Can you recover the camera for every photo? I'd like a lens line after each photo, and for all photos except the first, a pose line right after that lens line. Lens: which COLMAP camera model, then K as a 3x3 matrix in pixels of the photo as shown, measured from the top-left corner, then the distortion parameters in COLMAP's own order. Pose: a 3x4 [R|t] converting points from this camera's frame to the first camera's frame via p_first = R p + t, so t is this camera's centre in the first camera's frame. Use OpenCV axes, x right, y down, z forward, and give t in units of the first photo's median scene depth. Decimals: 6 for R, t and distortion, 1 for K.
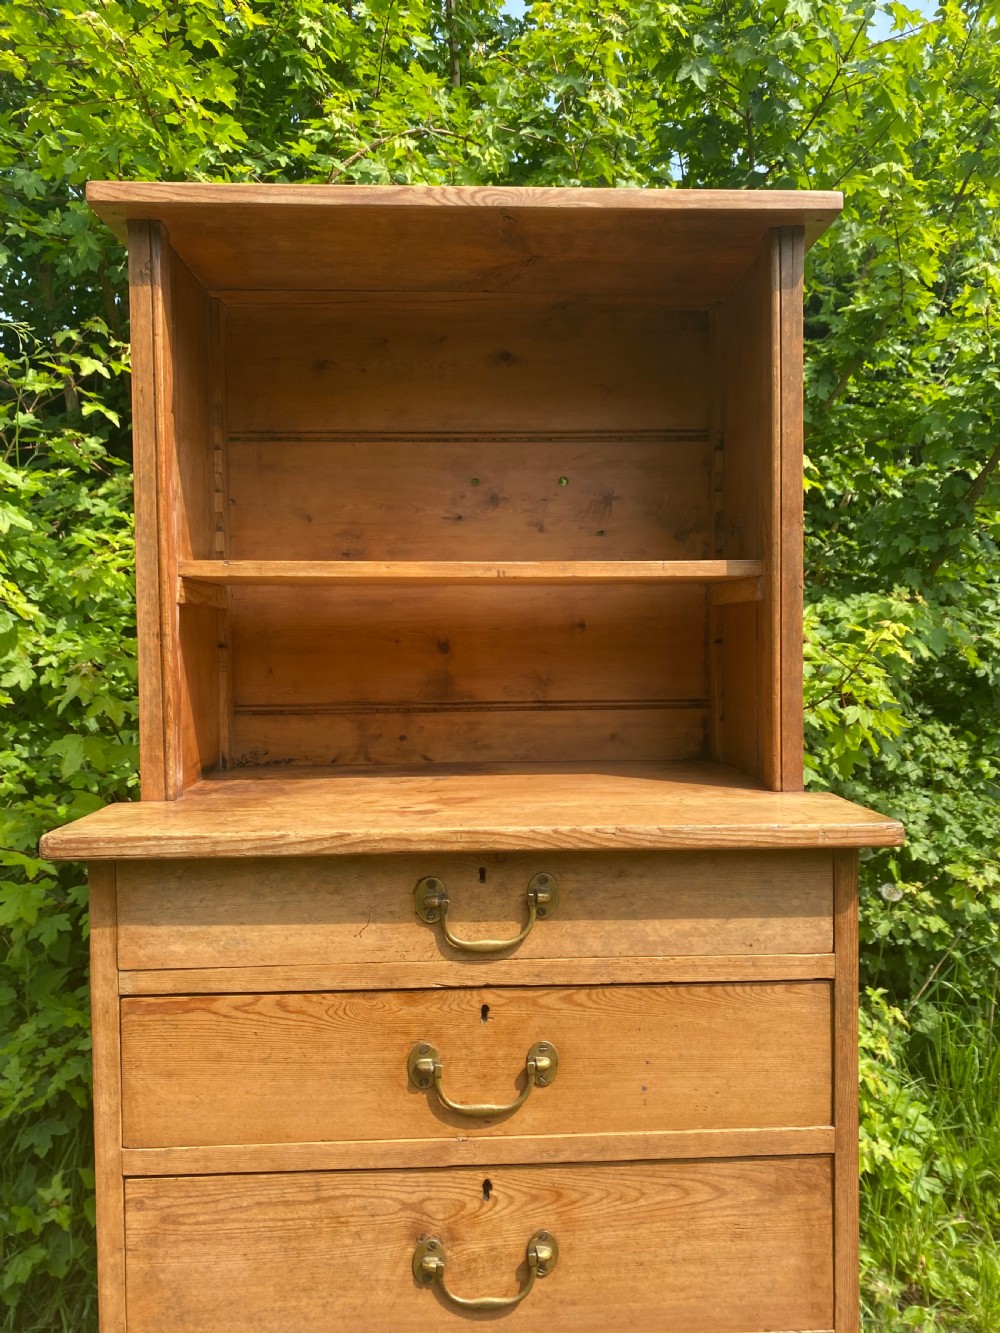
lens RADIAL K [[1019.5, 0, 511.9], [0, 1019.5, 672.4], [0, 0, 1]] dist [0.032215, -0.034011]
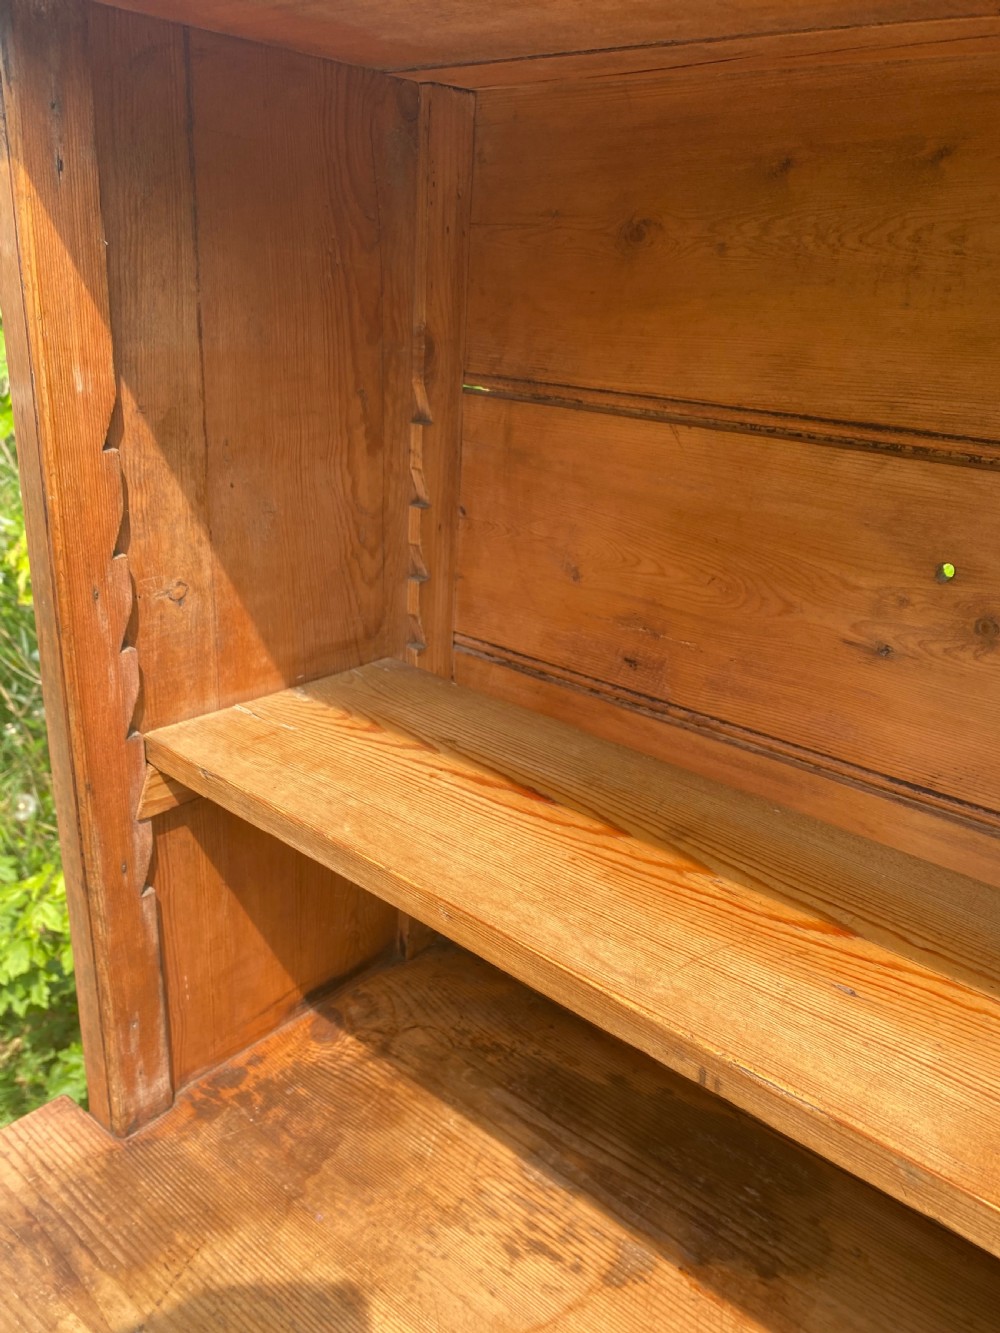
lens RADIAL K [[1019.5, 0, 503.3], [0, 1019.5, 675.4], [0, 0, 1]] dist [0.032215, -0.034011]
pose [[0.738409, 0.286261, -0.610580, 0.085267], [-0.087899, 0.938562, 0.333729, -0.263966], [0.668600, -0.192759, 0.718204, 0.618826]]
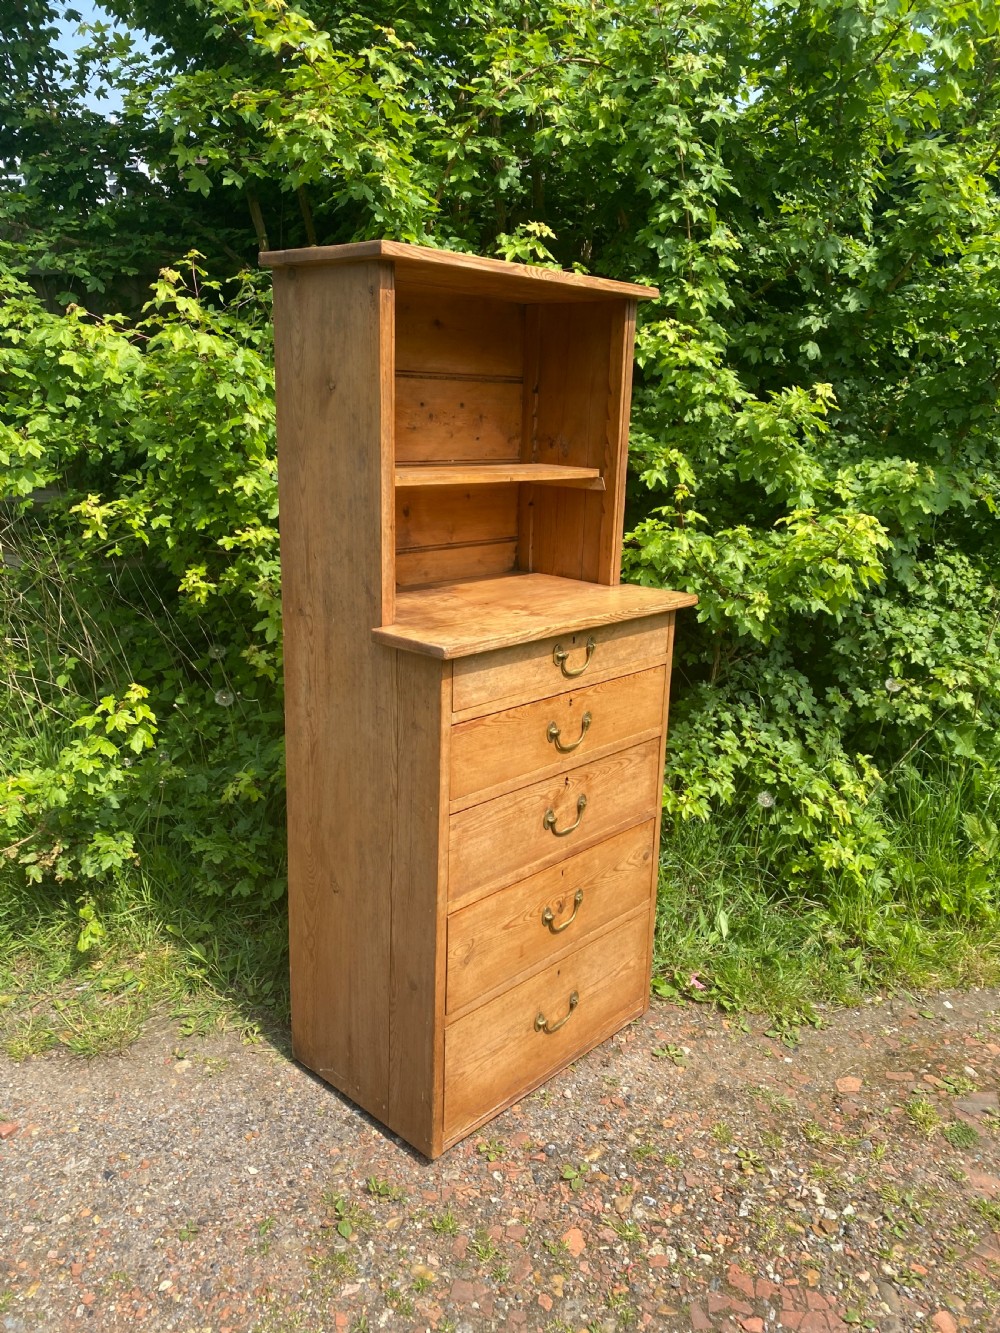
lens RADIAL K [[1019.4, 0, 509.6], [0, 1019.4, 667.2], [0, 0, 1]] dist [0.027277, -0.025829]
pose [[0.992447, 0.056935, -0.108658, 0.034861], [-0.031650, 0.974624, 0.221599, -0.150388], [0.118518, -0.216487, 0.969065, -0.592125]]
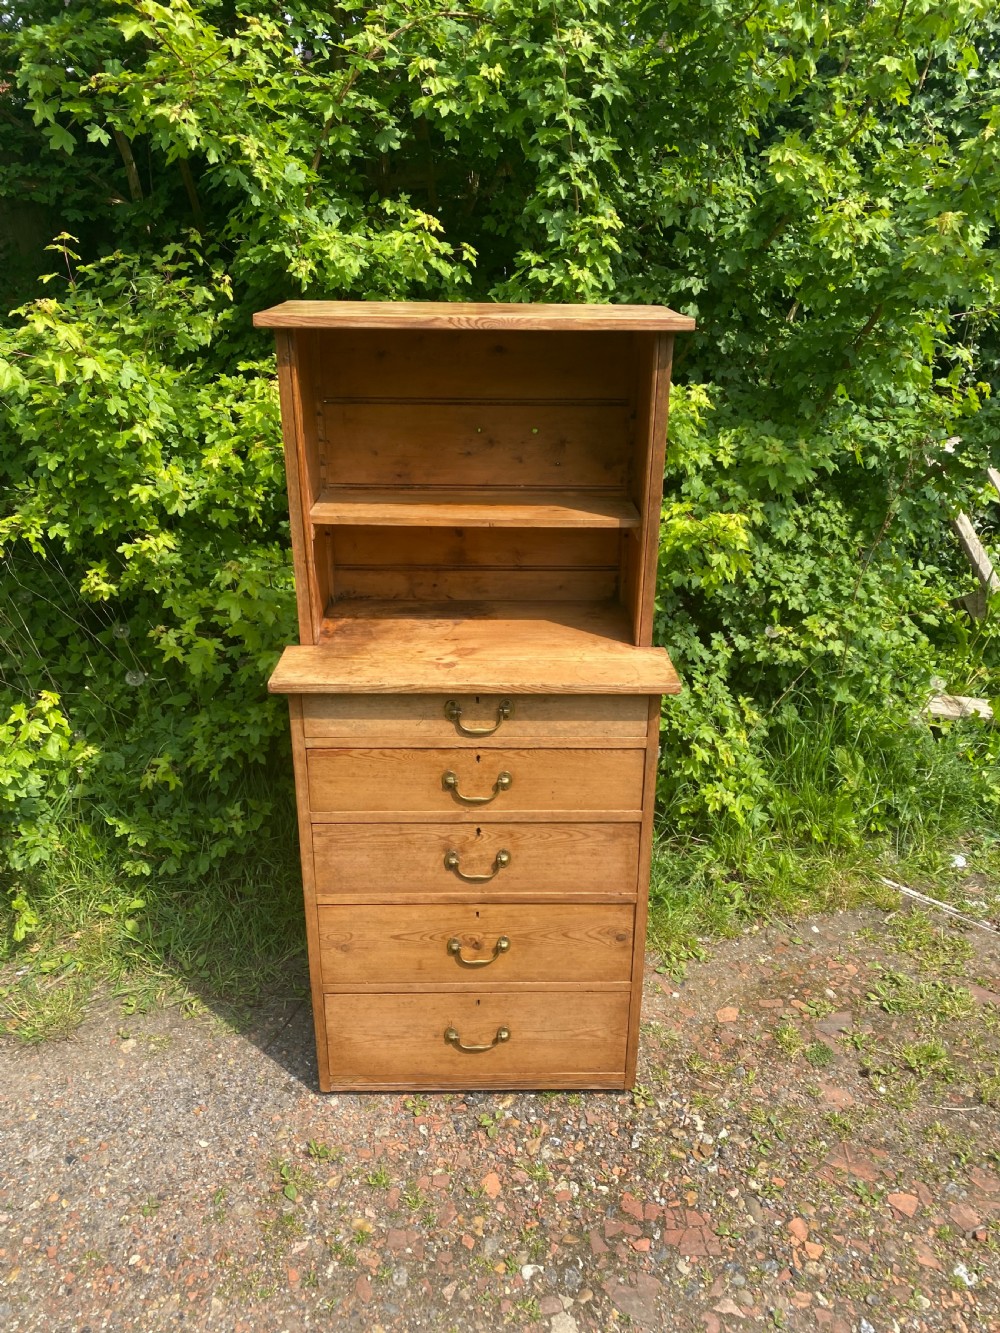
lens RADIAL K [[1019.4, 0, 510.6], [0, 1019.4, 670.0], [0, 0, 1]] dist [0.027277, -0.025829]
pose [[0.999553, 0.027103, -0.012591, 0.043153], [-0.020834, 0.934023, 0.356605, -0.409430], [0.021425, -0.356184, 0.934170, -0.621056]]
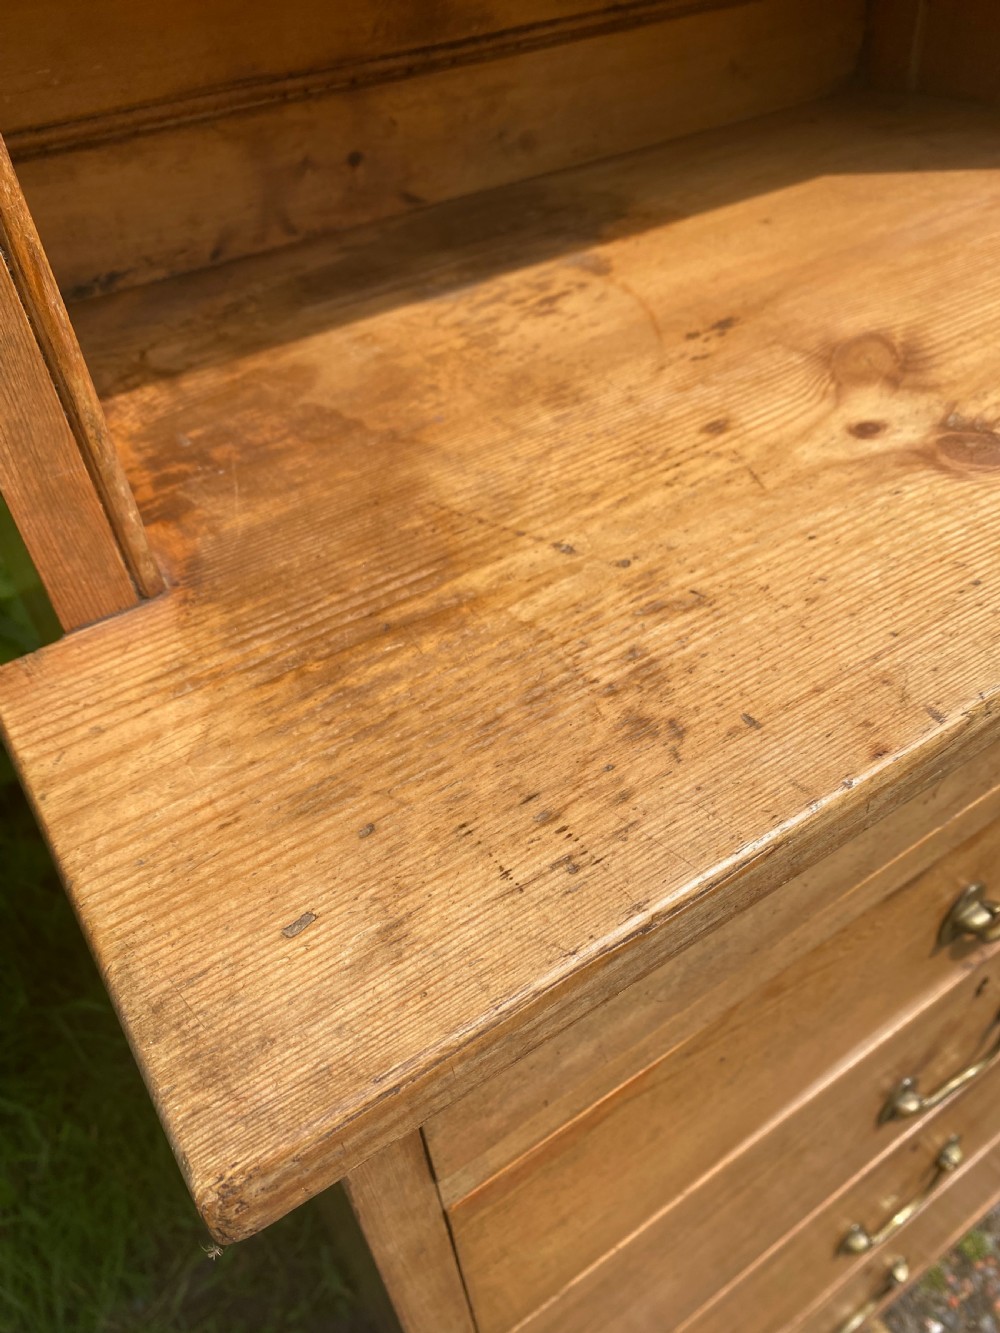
lens RADIAL K [[1019.5, 0, 511.9], [0, 1019.5, 665.9], [0, 0, 1]] dist [0.032215, -0.034011]
pose [[0.850974, -0.380284, 0.362253, -0.286627], [0.080203, 0.775736, 0.625941, -0.033267], [-0.519048, -0.503606, 0.690631, 0.574319]]
